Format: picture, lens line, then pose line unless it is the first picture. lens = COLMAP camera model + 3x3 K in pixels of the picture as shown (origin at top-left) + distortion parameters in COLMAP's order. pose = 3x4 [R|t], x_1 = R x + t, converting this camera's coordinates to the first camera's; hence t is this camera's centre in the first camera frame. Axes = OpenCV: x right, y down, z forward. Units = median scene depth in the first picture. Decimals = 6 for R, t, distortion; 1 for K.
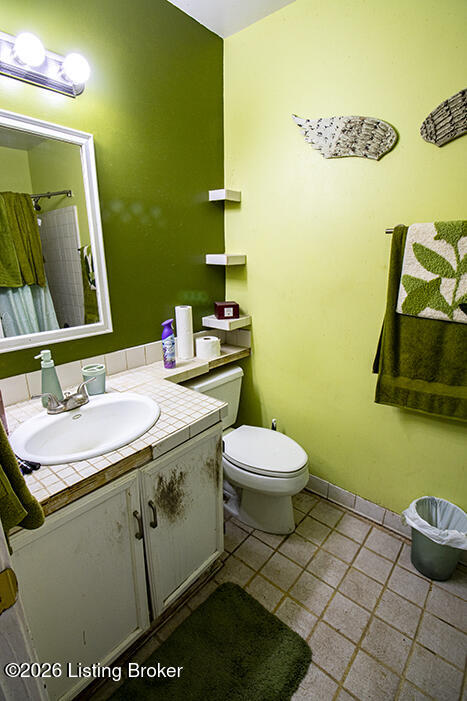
lens RADIAL K [[329.8, 0, 229.3], [0, 329.8, 349.5], [0, 0, 1]] dist [-0.002588, -0.001050]
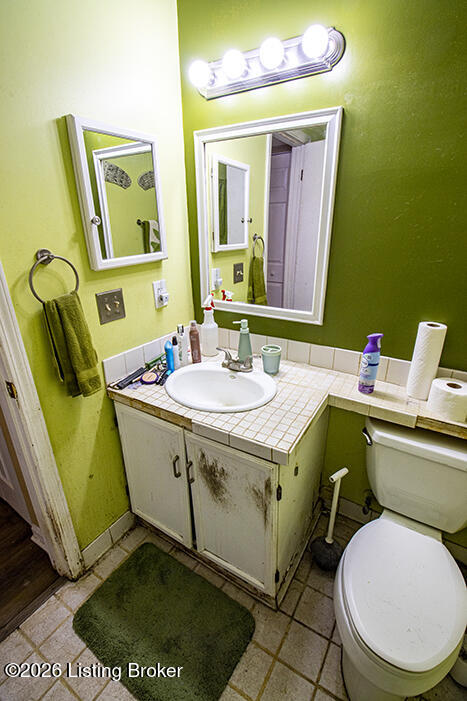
lens RADIAL K [[329.8, 0, 229.3], [0, 329.8, 349.5], [0, 0, 1]] dist [-0.002588, -0.001050]
pose [[0.171080, 0.376332, -0.910552, 0.558419], [-0.267192, 0.907266, 0.324772, -0.257667], [0.948336, 0.187730, 0.255768, 0.589819]]
